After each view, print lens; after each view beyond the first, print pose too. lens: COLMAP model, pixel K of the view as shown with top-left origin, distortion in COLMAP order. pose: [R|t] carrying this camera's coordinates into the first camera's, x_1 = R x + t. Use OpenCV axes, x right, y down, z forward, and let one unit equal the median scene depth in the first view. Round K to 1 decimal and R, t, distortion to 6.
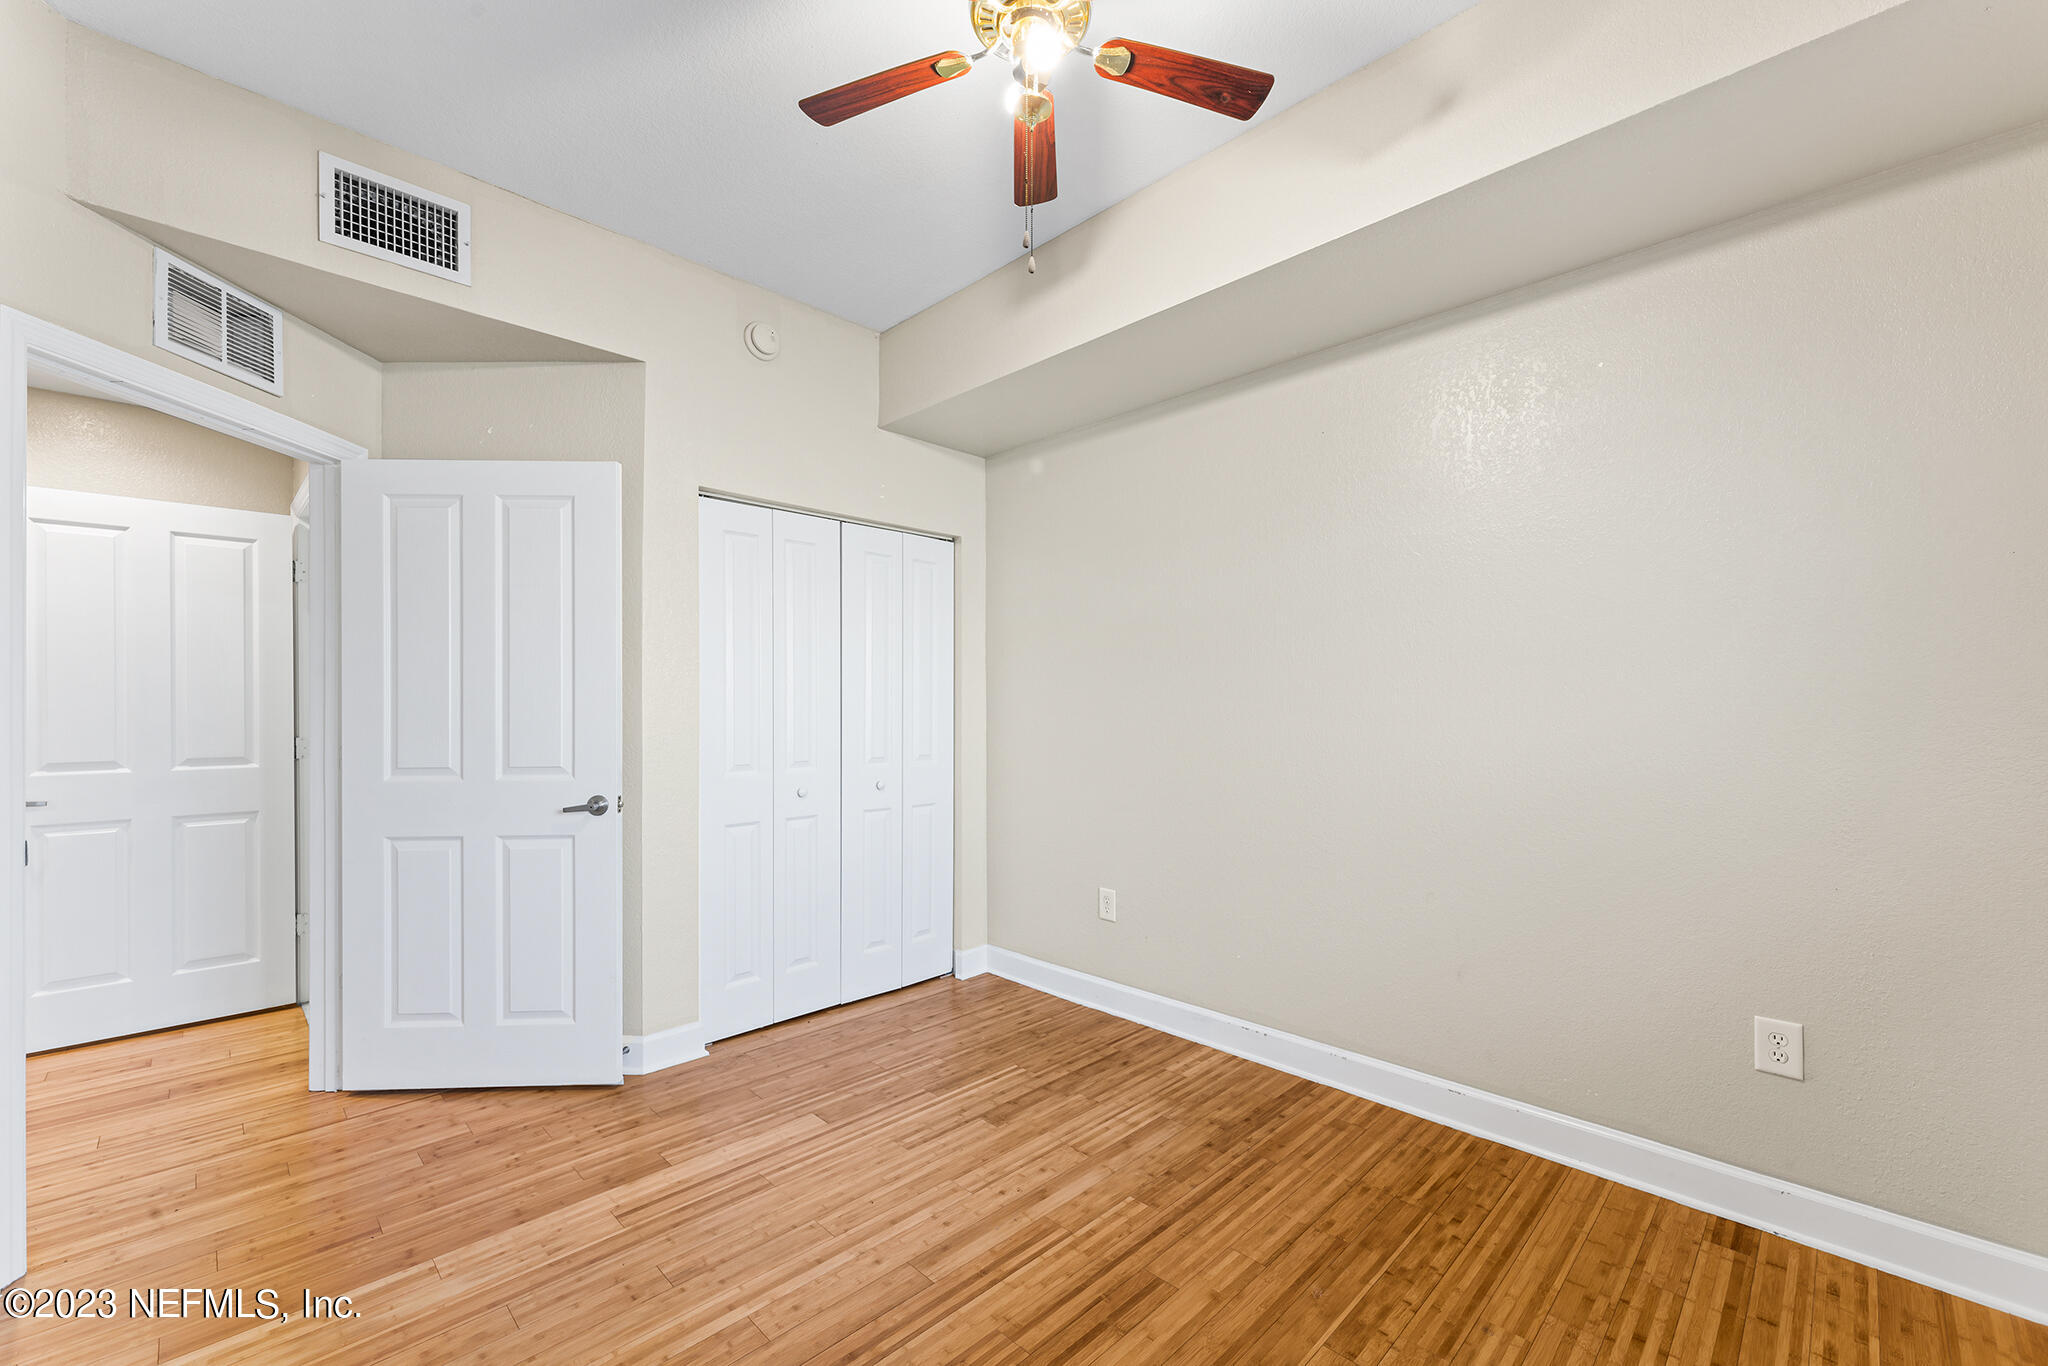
lens RADIAL K [[829.6, 0, 1027.9], [0, 829.6, 702.0], [0, 0, 1]] dist [0.004031, -0.000756]
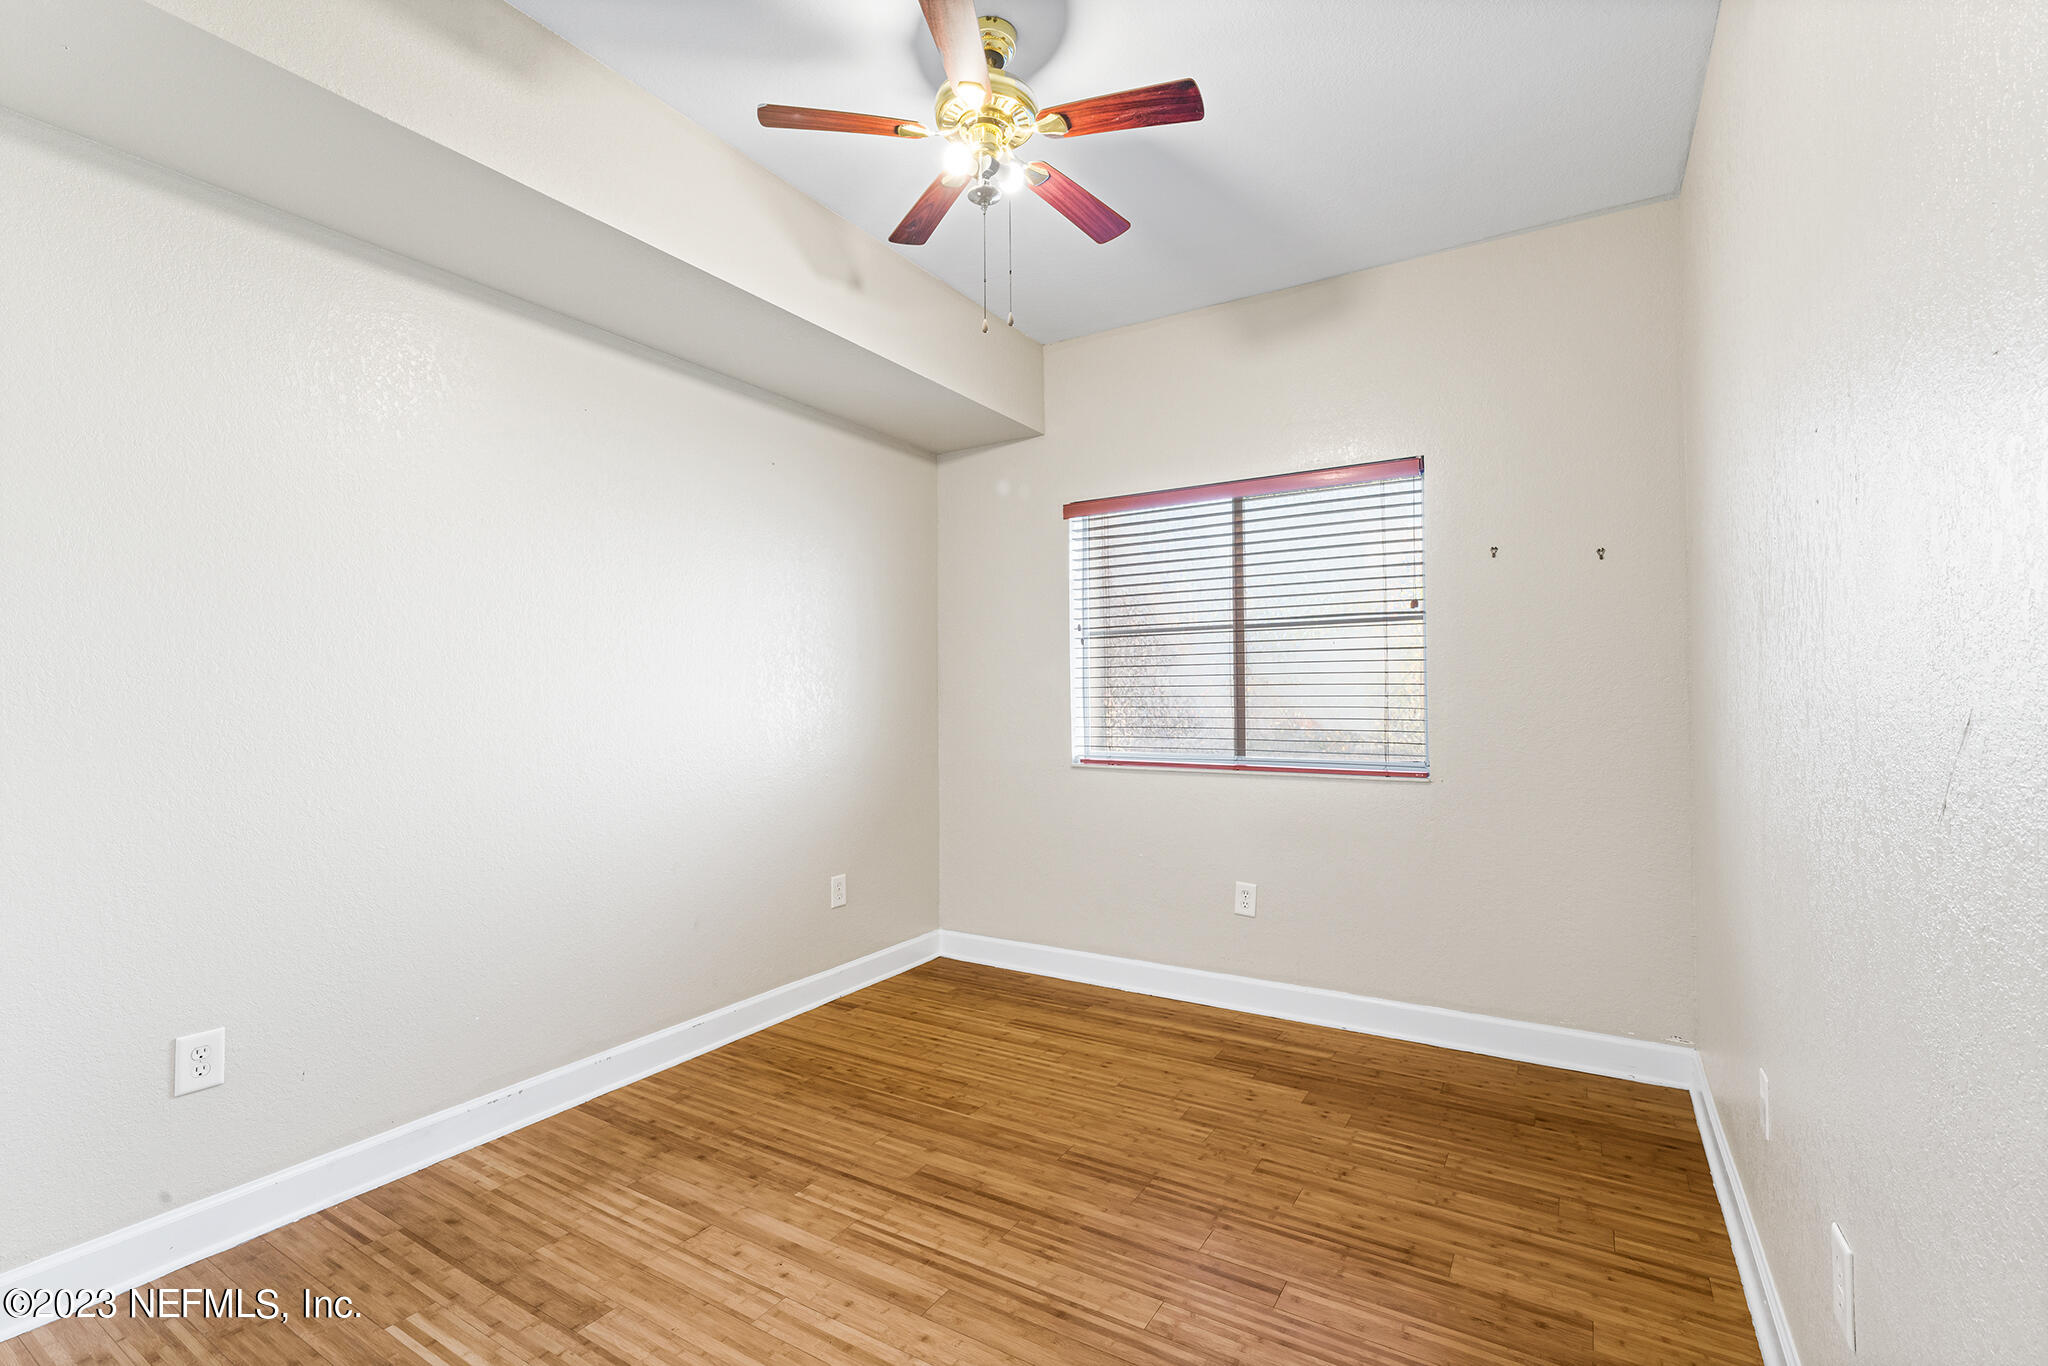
lens RADIAL K [[900.1, 0, 1025.2], [0, 900.1, 689.1], [0, 0, 1]] dist [0.000071, 0.000102]
pose [[-0.230995, 0.014677, 0.972844, -0.983497], [-0.002178, 0.999876, -0.015602, 0.009900], [-0.972953, -0.005723, -0.230934, 0.976248]]
